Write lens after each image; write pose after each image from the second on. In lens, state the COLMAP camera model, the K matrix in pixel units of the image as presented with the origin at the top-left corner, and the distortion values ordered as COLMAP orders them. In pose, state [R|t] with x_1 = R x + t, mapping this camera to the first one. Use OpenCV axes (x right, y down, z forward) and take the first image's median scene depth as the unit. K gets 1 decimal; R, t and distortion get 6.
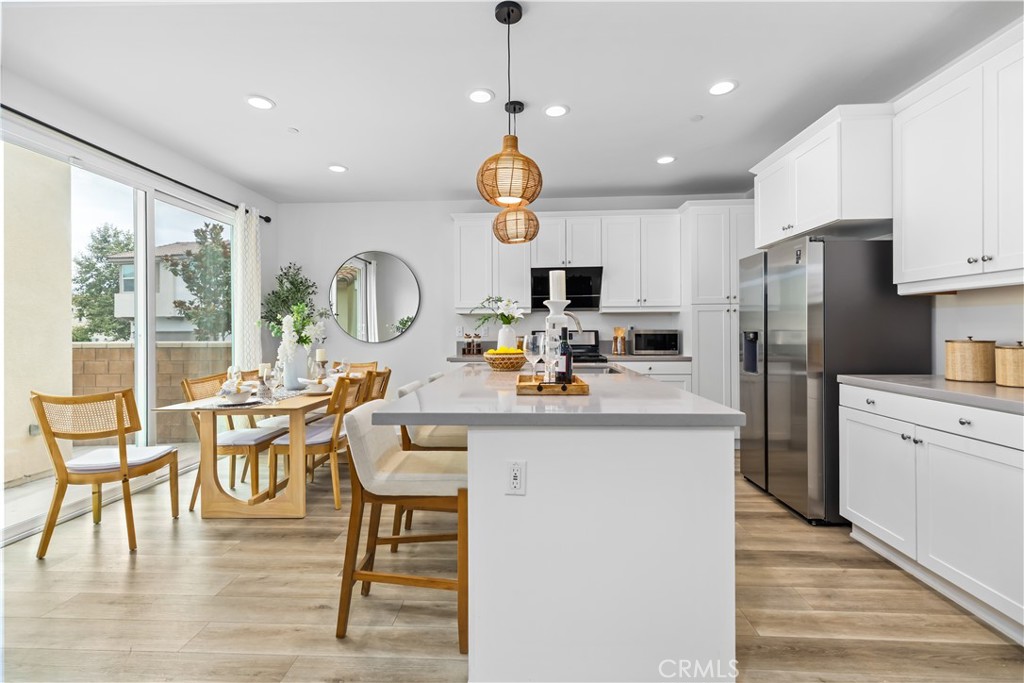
lens RADIAL K [[456.3, 0, 505.6], [0, 456.3, 328.3], [0, 0, 1]] dist [0.001386, 0.000597]
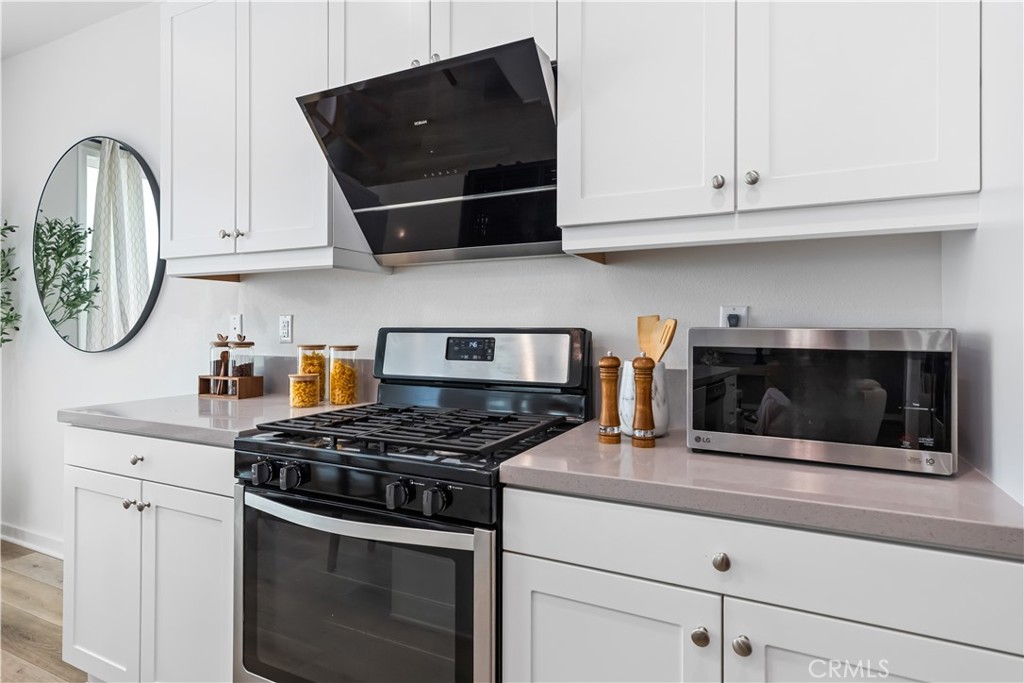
lens RADIAL K [[568.2, 0, 508.7], [0, 568.2, 325.9], [0, 0, 1]] dist [0.017729, -0.000231]
pose [[0.918490, 0.007457, -0.395374, 0.326301], [-0.004279, 0.999951, 0.008921, 0.000673], [0.395422, -0.006502, 0.918477, 0.779175]]
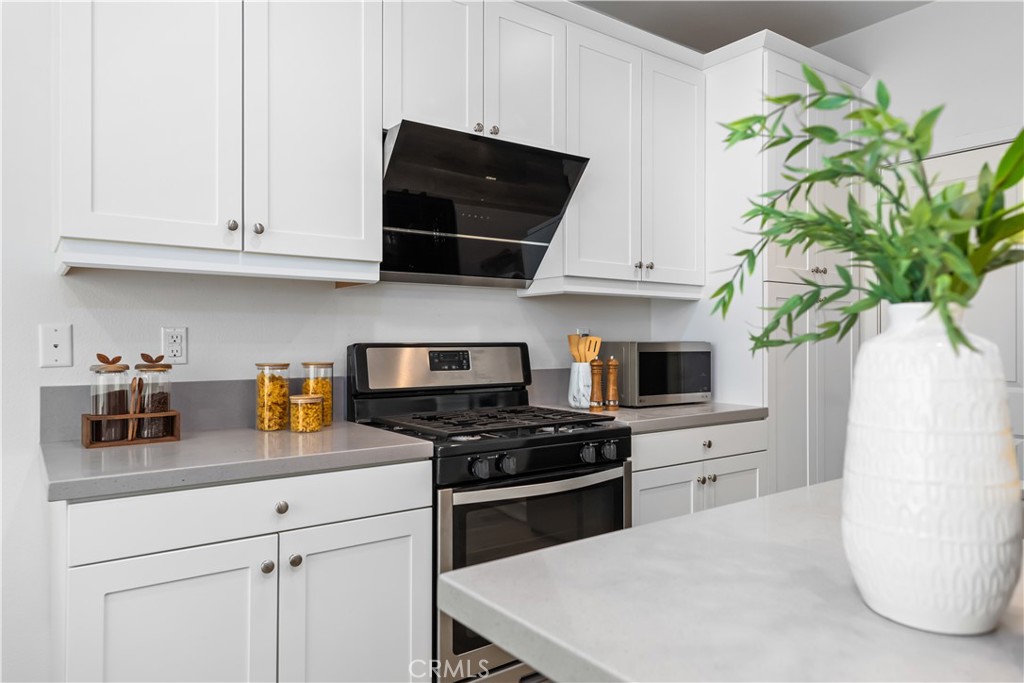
lens RADIAL K [[668.5, 0, 508.5], [0, 668.5, 338.4], [0, 0, 1]] dist [0.003462, 0.002703]
pose [[0.772167, 0.007649, 0.635373, -0.163340], [-0.008189, 0.999964, -0.002086, 0.002942], [-0.635367, -0.003592, 0.772202, 0.678056]]
